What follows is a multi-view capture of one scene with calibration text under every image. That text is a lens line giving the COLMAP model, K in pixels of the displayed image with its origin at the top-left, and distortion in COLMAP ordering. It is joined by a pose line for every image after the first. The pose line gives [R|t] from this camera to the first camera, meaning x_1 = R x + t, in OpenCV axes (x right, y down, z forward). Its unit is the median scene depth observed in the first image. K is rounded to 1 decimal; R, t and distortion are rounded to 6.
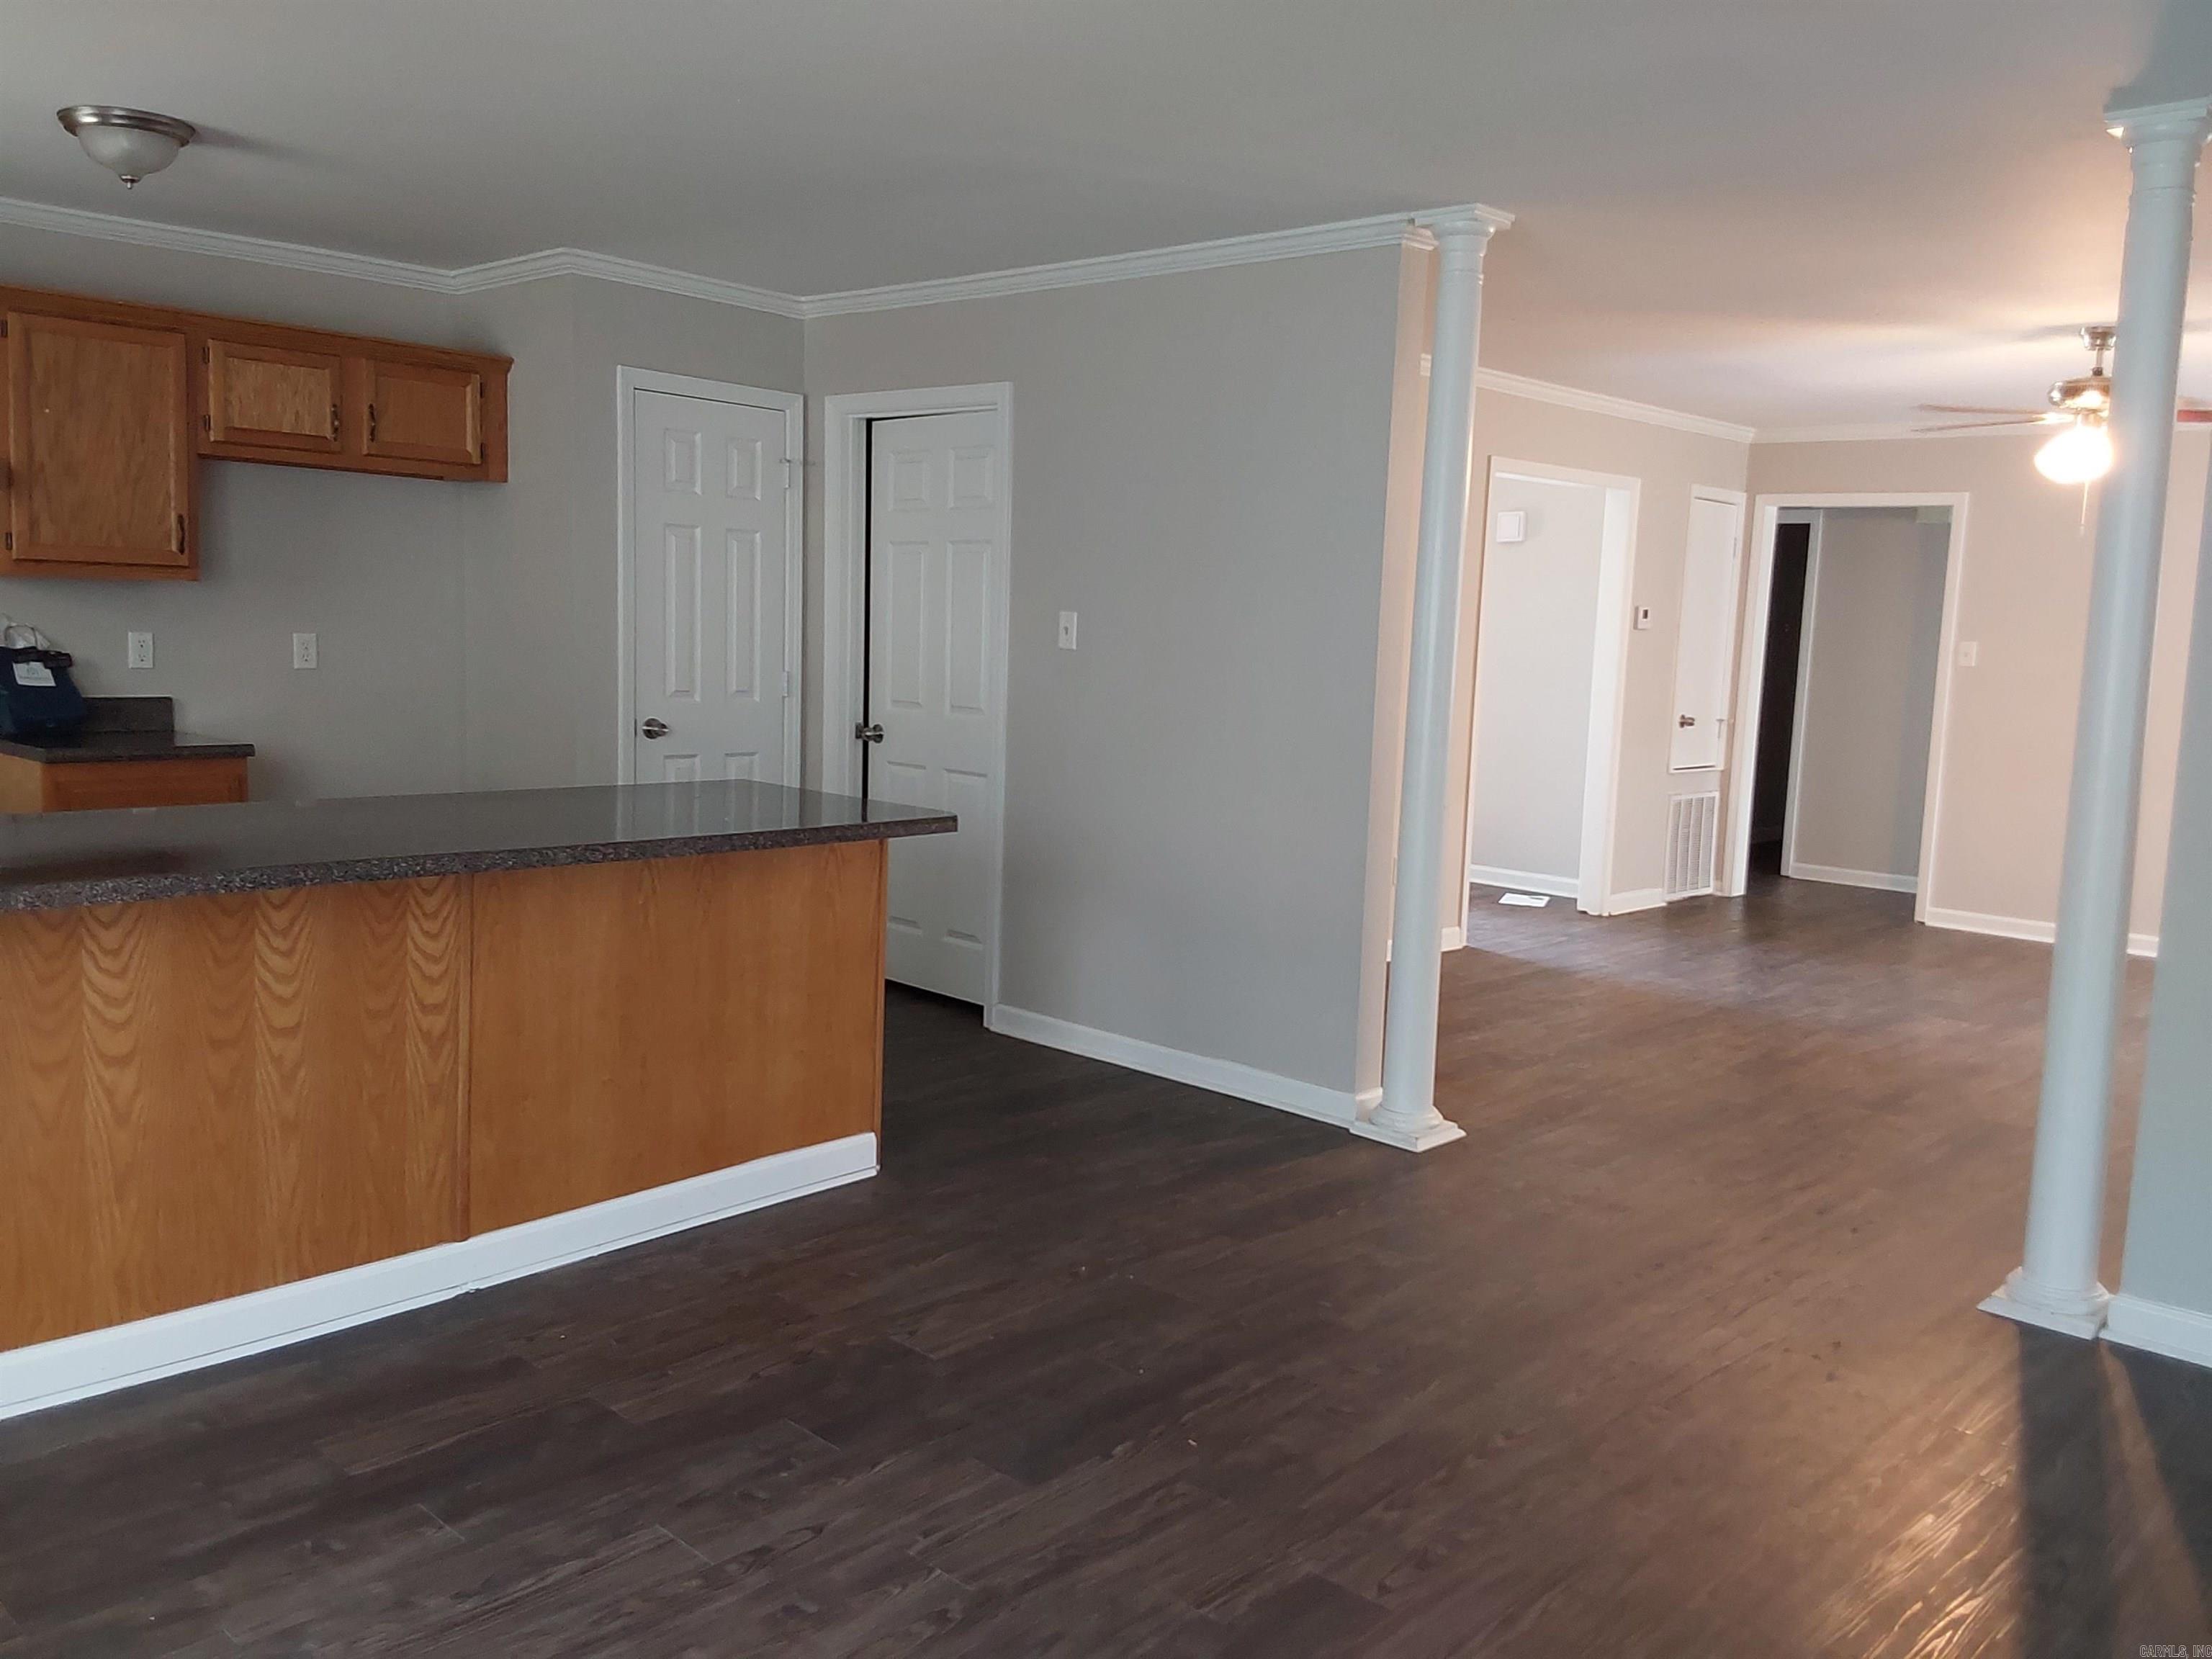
lens RADIAL K [[1774.9, 0, 1115.2], [0, 1774.9, 832.5], [0, 0, 1]] dist [0.101192, -0.162671]
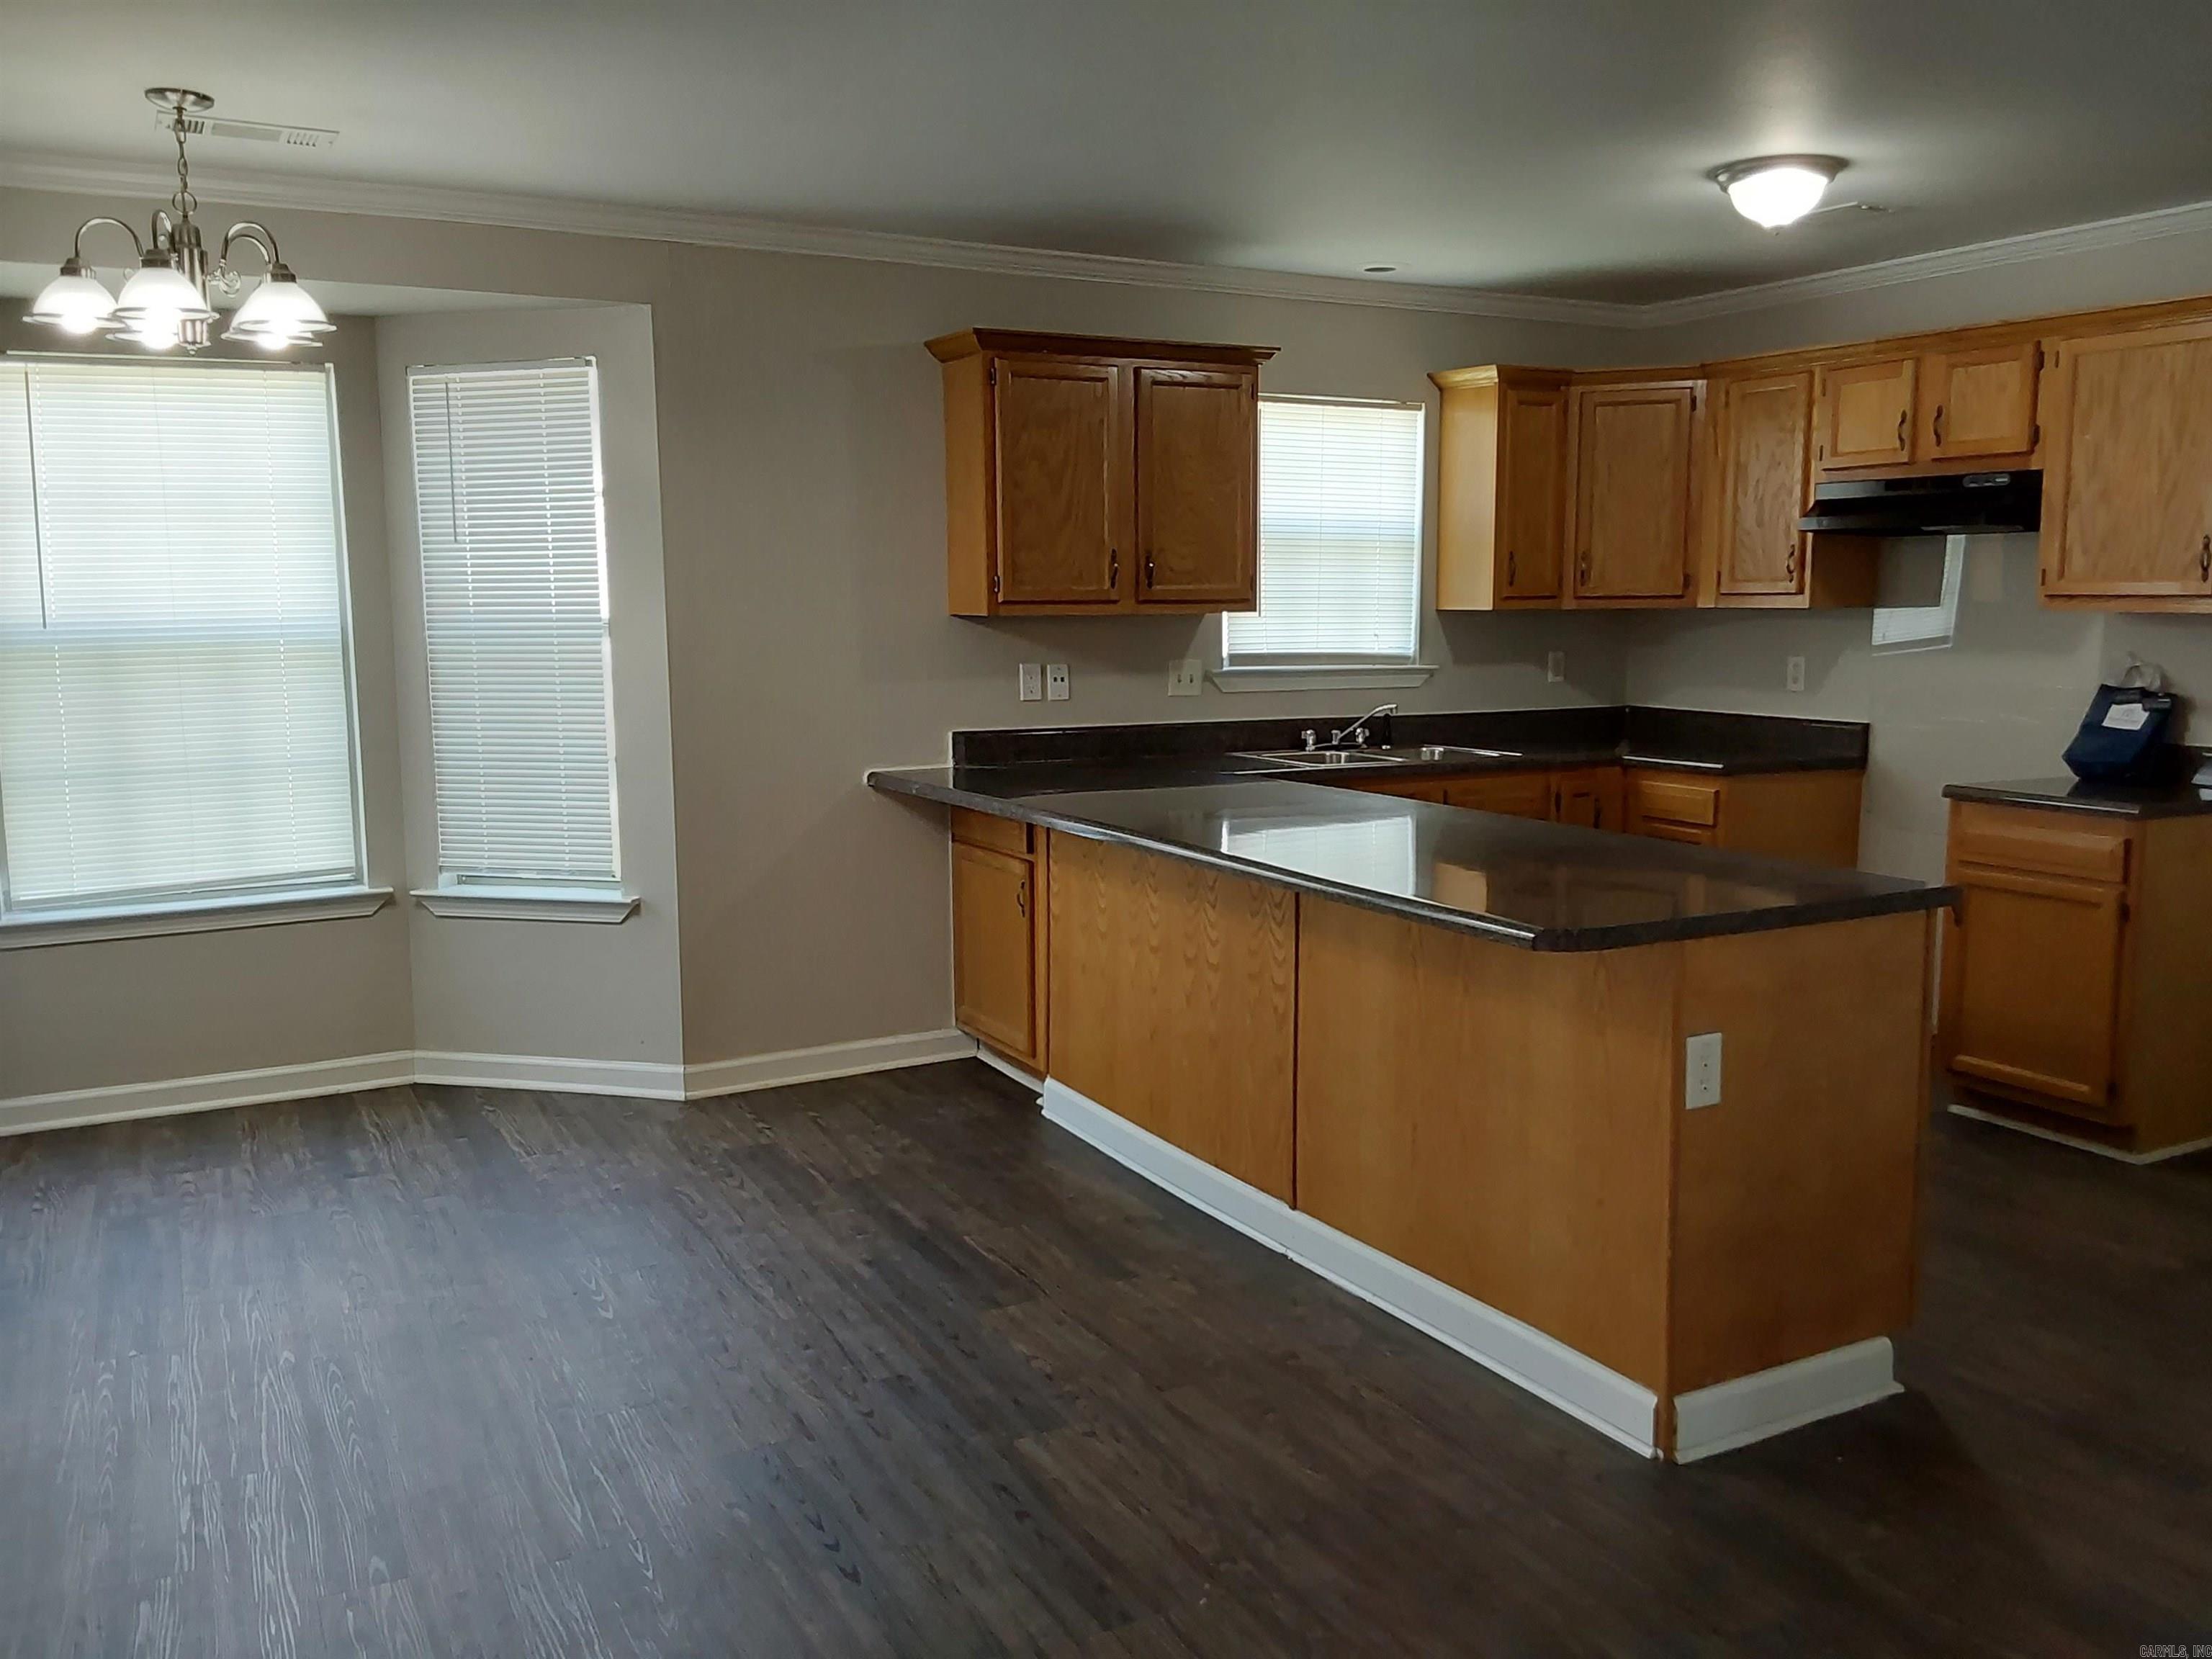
lens RADIAL K [[1774.9, 0, 1129.5], [0, 1774.9, 831.4], [0, 0, 1]] dist [0.101192, -0.162671]
pose [[-0.313802, 0.086457, -0.945544, 0.398419], [-0.126260, 0.983202, 0.131803, -0.076610], [0.941056, 0.160745, -0.297614, 0.706111]]
